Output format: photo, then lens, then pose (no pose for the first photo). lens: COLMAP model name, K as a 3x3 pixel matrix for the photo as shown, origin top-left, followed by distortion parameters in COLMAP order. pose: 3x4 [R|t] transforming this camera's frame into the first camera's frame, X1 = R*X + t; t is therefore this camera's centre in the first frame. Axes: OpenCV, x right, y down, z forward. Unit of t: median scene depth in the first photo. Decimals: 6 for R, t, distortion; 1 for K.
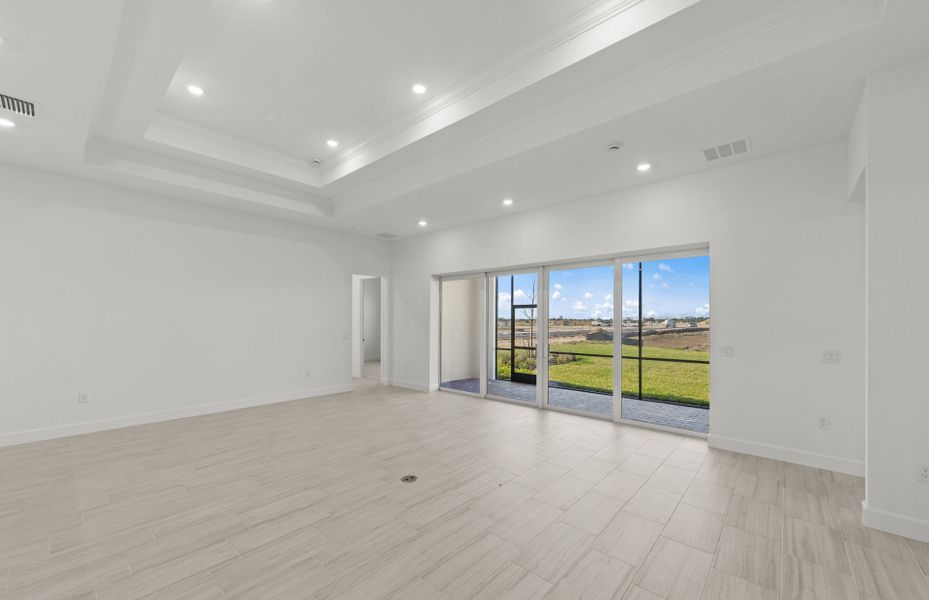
lens RADIAL K [[364.8, 0, 467.0], [0, 364.8, 318.5], [0, 0, 1]] dist [0.001116, 0.000677]
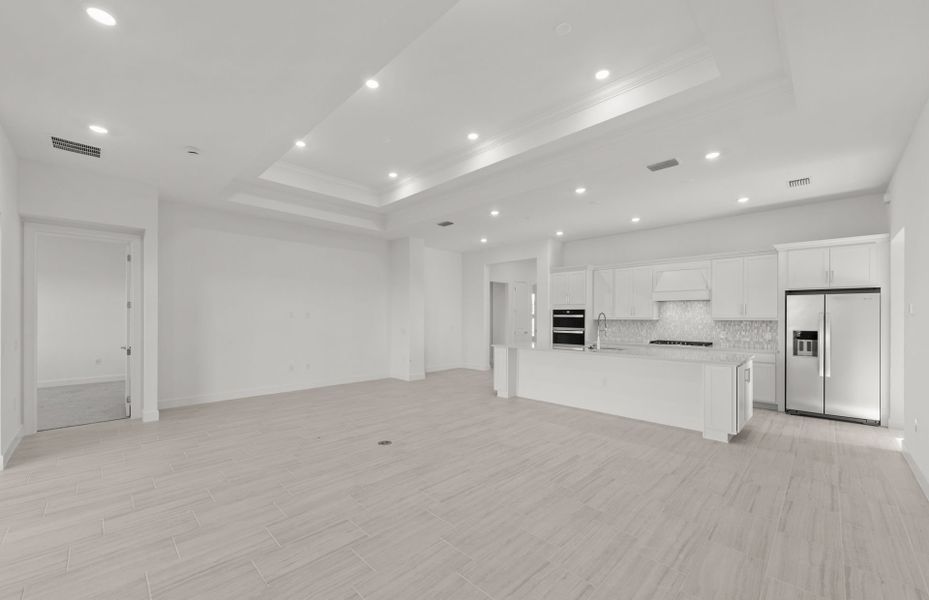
lens RADIAL K [[364.8, 0, 462.5], [0, 364.8, 321.1], [0, 0, 1]] dist [0.001116, 0.000677]
pose [[-0.997867, -0.005646, 0.065040, -0.271613], [-0.005240, 0.999966, 0.006411, 0.009783], [-0.065074, 0.006057, -0.997862, 1.207560]]
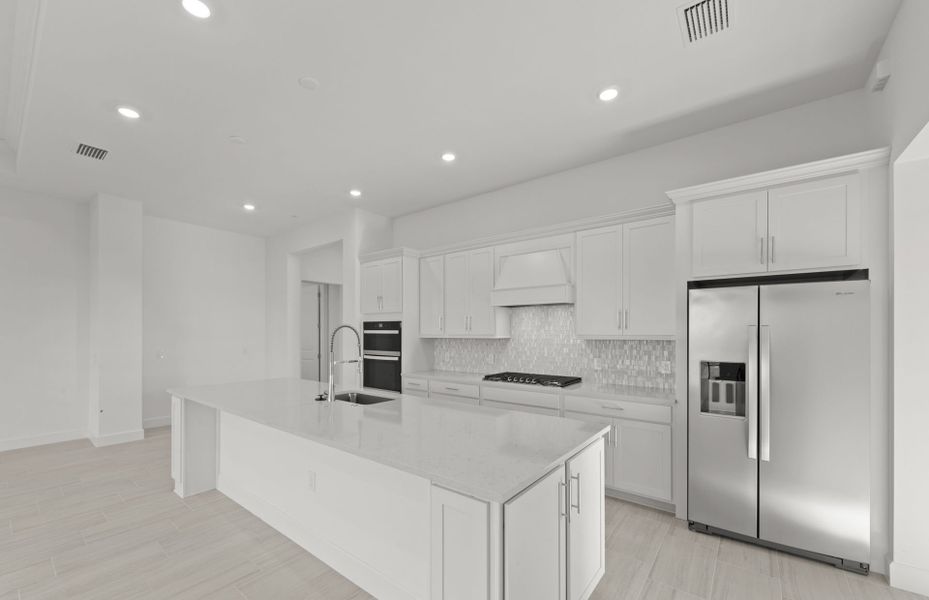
lens RADIAL K [[364.8, 0, 464.5], [0, 364.8, 336.5], [0, 0, 1]] dist [0.001116, 0.000677]
pose [[-0.998453, -0.002482, -0.055553, -0.705876], [-0.002750, 0.999985, 0.004745, 0.003756], [0.055540, 0.004891, -0.998444, 0.693978]]
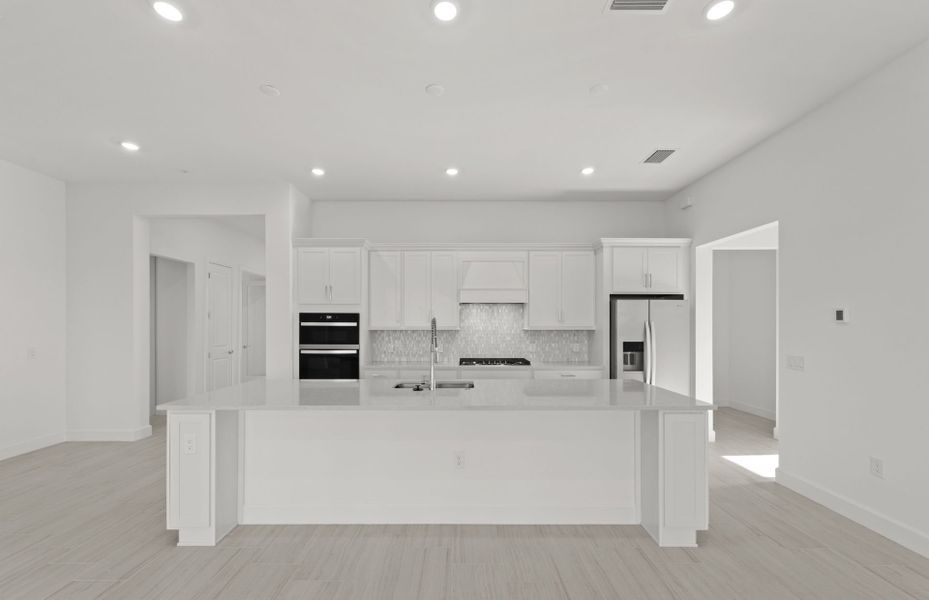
lens RADIAL K [[364.8, 0, 461.1], [0, 364.8, 326.5], [0, 0, 1]] dist [0.001116, 0.000677]
pose [[-0.755041, 0.000498, -0.655678, -0.276834], [0.001374, 0.999999, -0.000823, 0.003641], [0.655677, -0.001522, -0.755040, 0.622106]]
